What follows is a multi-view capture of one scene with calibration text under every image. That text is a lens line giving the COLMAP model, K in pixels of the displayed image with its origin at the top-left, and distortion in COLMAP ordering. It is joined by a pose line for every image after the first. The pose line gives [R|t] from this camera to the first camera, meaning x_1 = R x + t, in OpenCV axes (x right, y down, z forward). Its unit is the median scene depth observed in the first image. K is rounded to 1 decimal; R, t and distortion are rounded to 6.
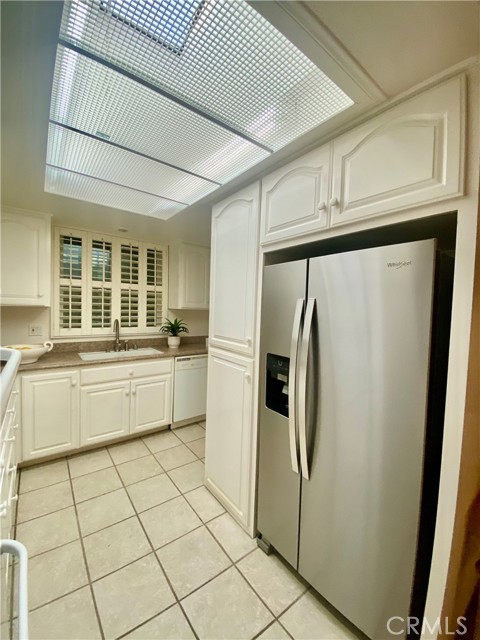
lens RADIAL K [[261.4, 0, 241.5], [0, 261.4, 318.2], [0, 0, 1]] dist [-0.003728, -0.009298]
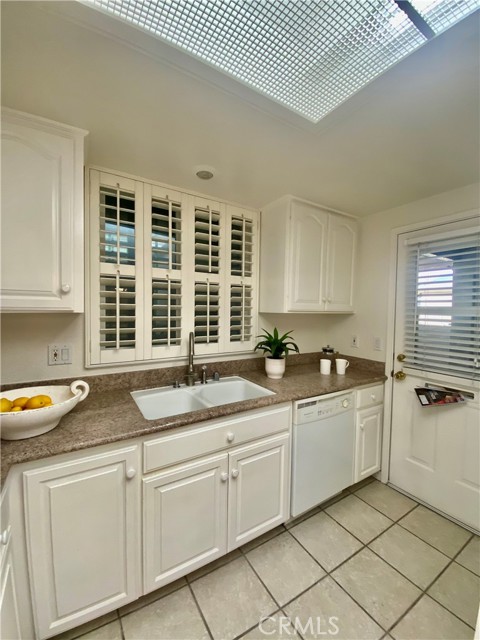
lens RADIAL K [[261.4, 0, 240.4], [0, 261.4, 320.3], [0, 0, 1]] dist [-0.003728, -0.009298]
pose [[0.993210, -0.001742, -0.116322, -0.303353], [0.002404, 0.999982, 0.005551, -0.026314], [0.116311, -0.005793, 0.993196, 0.433203]]
